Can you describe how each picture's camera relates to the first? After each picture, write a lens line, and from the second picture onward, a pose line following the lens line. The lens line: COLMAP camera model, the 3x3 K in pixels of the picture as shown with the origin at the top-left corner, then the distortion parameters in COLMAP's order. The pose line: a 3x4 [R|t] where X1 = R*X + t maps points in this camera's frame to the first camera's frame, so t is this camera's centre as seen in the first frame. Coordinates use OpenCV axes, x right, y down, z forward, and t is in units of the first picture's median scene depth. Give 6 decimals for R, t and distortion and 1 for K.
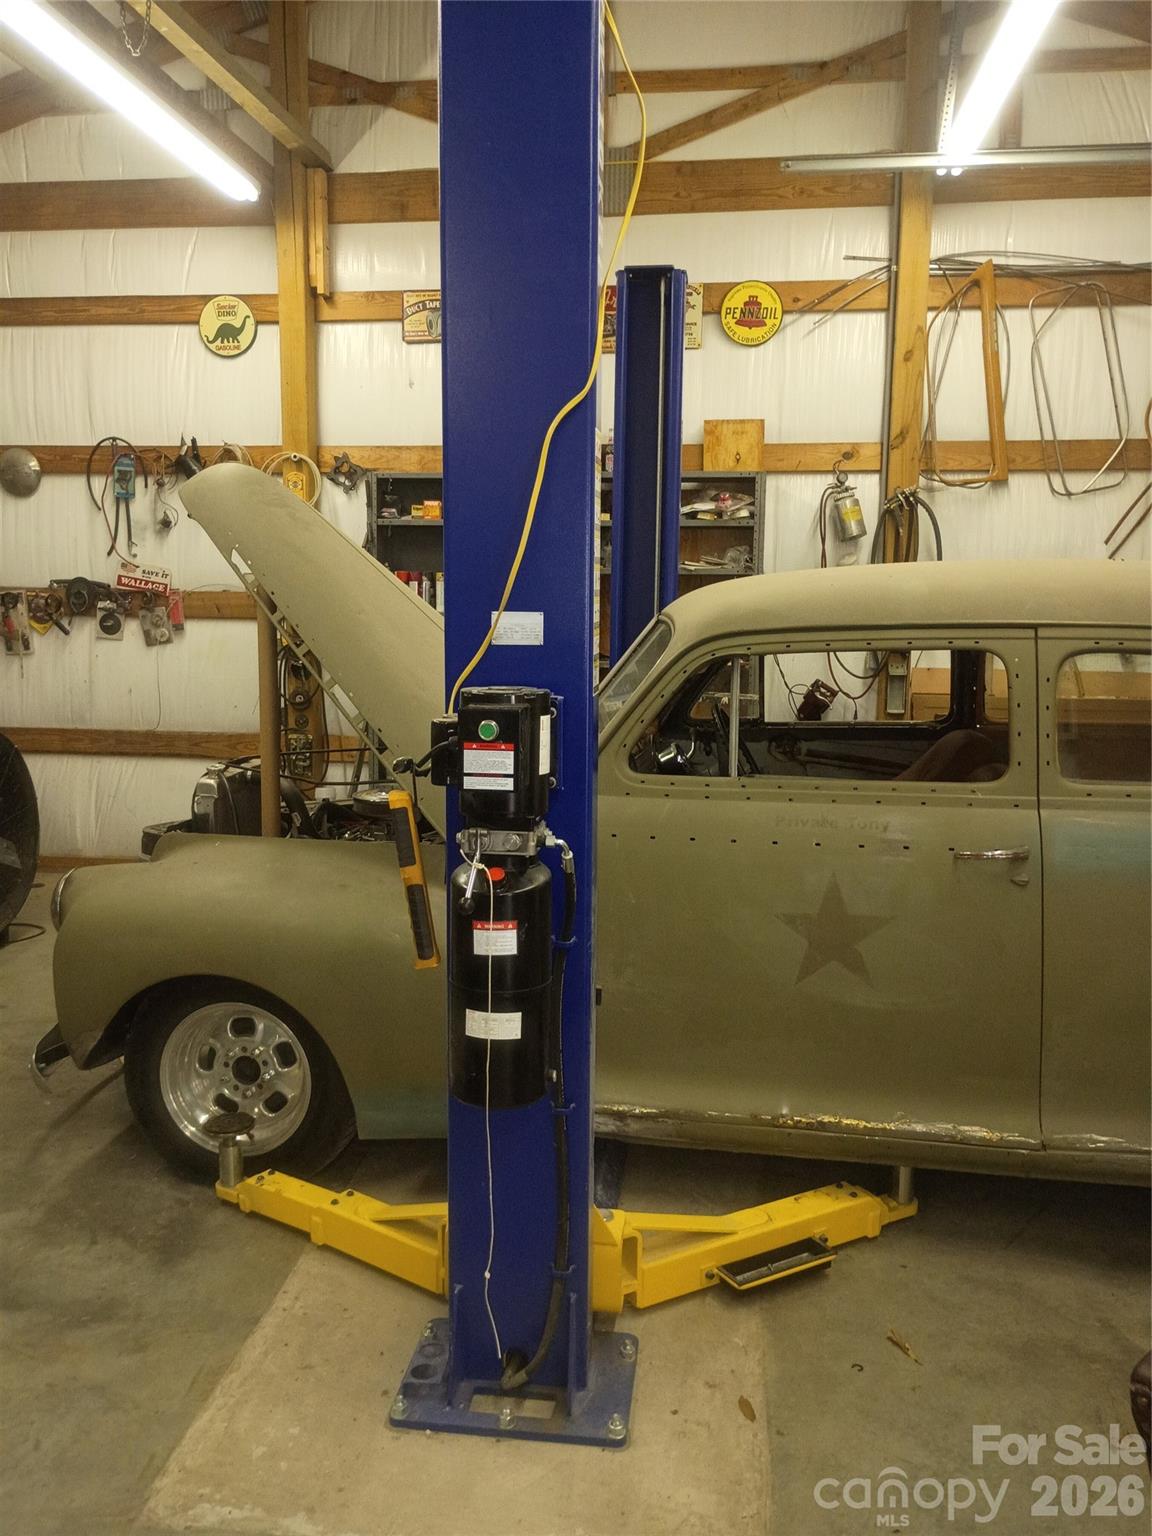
lens RADIAL K [[1256.3, 0, 567.5], [0, 1256.3, 763.2], [0, 0, 1]] dist [0.052457, -0.083100]
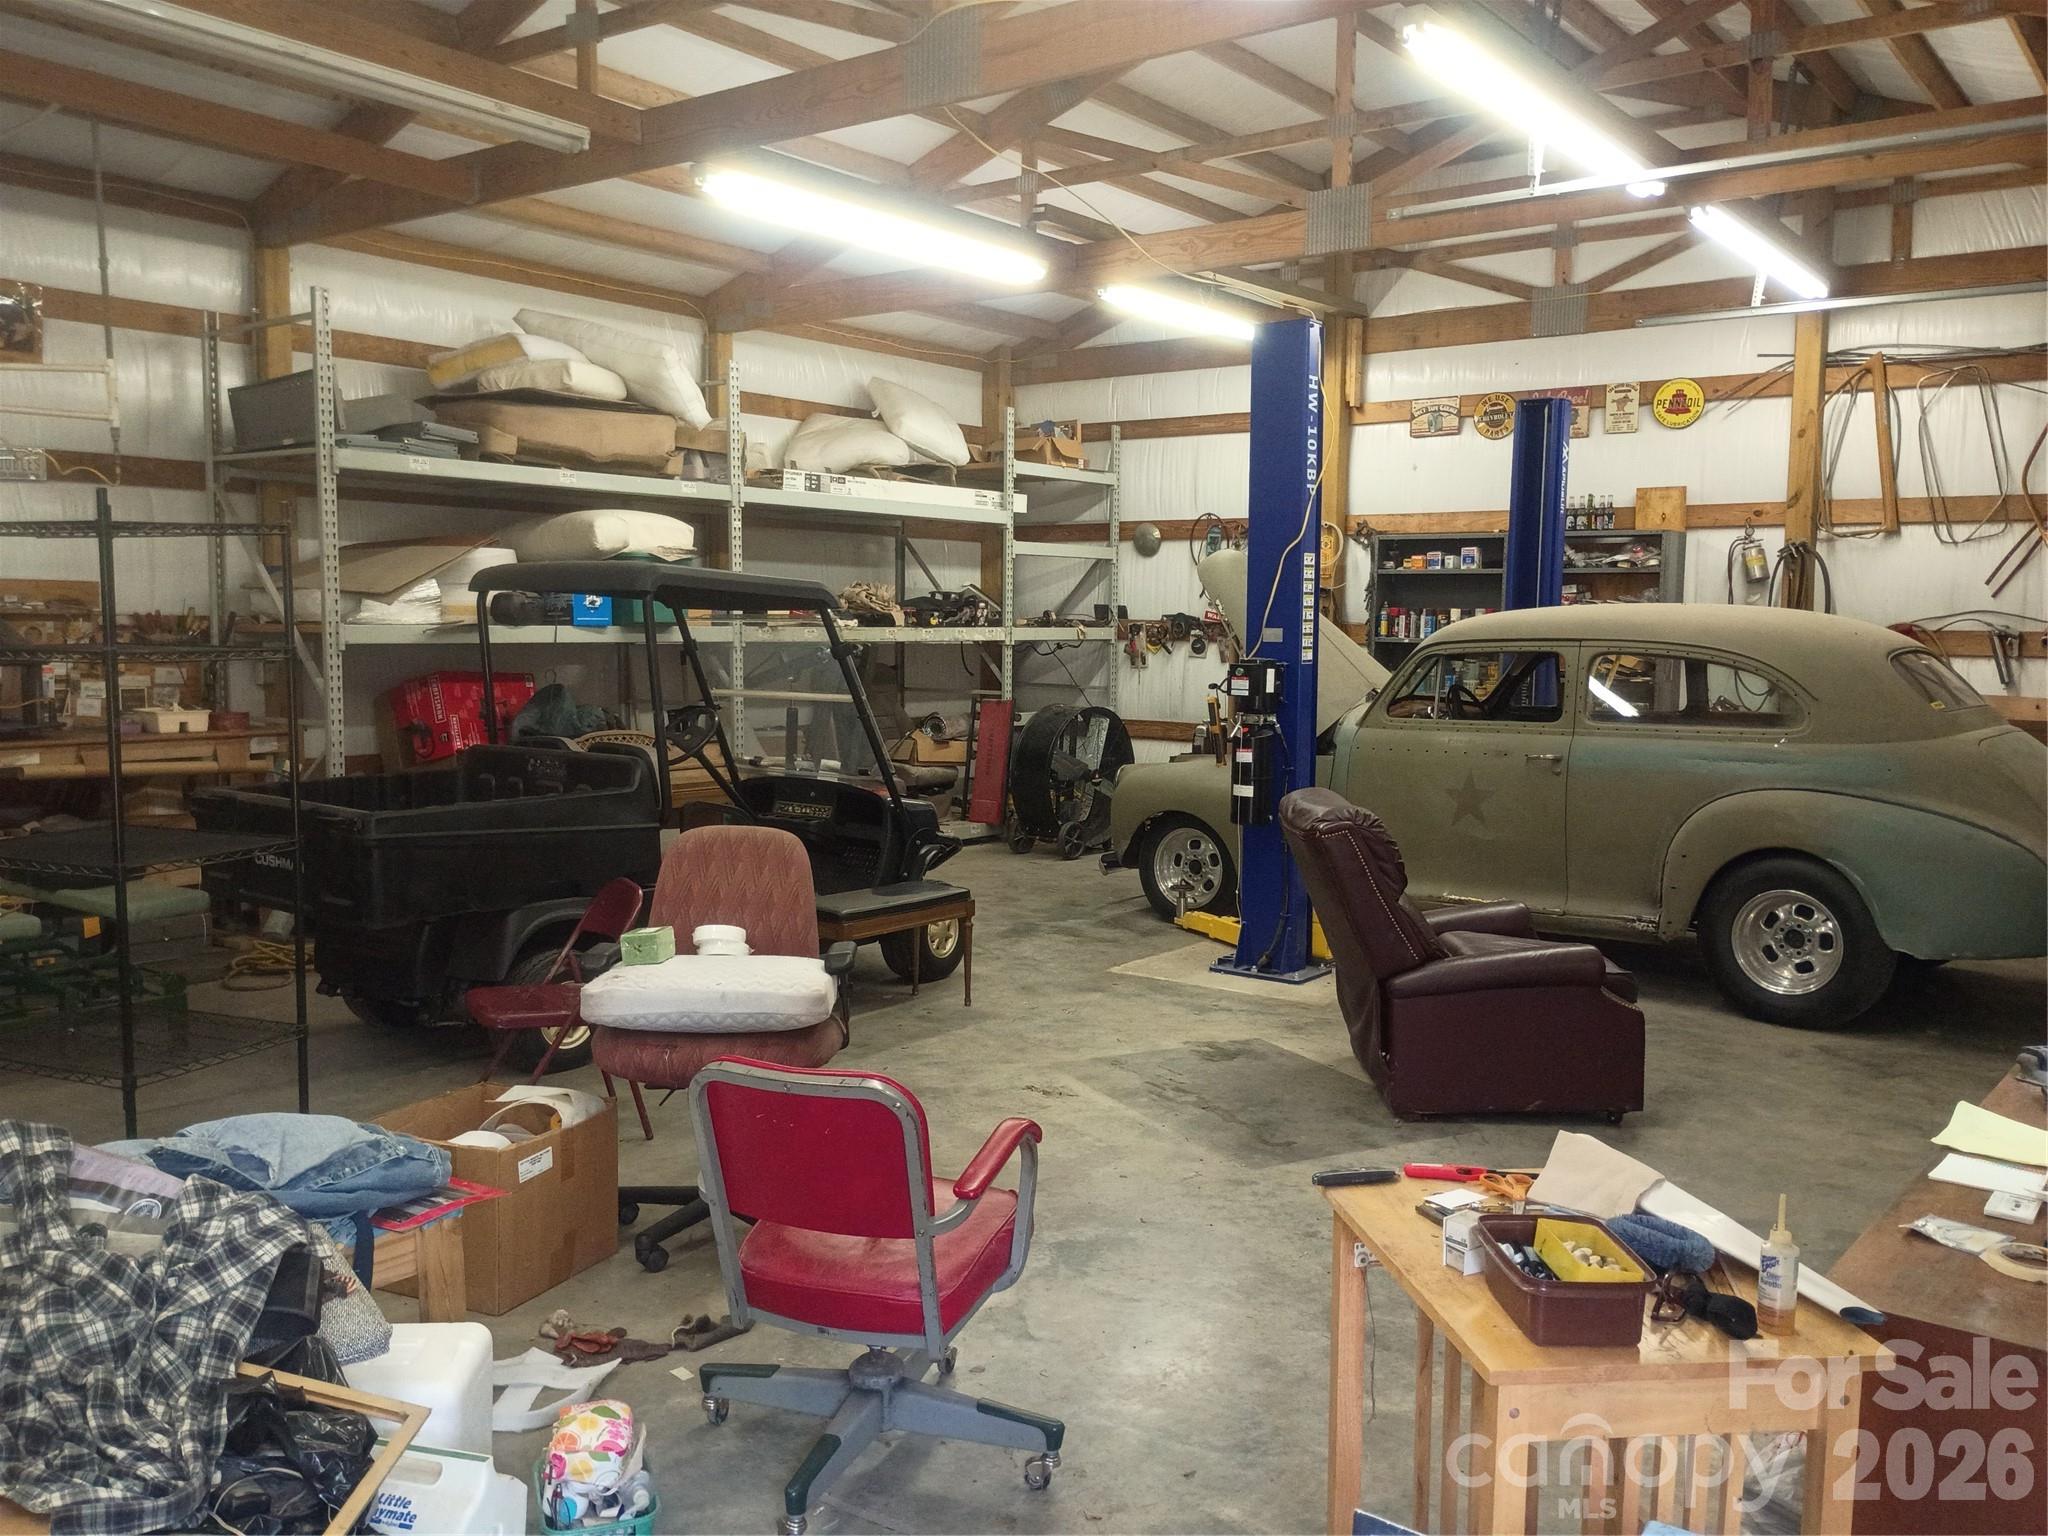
lens RADIAL K [[1675.0, 0, 1023.0], [0, 1675.0, 769.0], [0, 0, 1]] dist [0.052457, -0.083100]
pose [[0.867090, 0.047319, -0.495899, 0.429353], [-0.072989, 0.996803, -0.032508, 0.107448], [0.492775, 0.064383, 0.867771, -0.750090]]
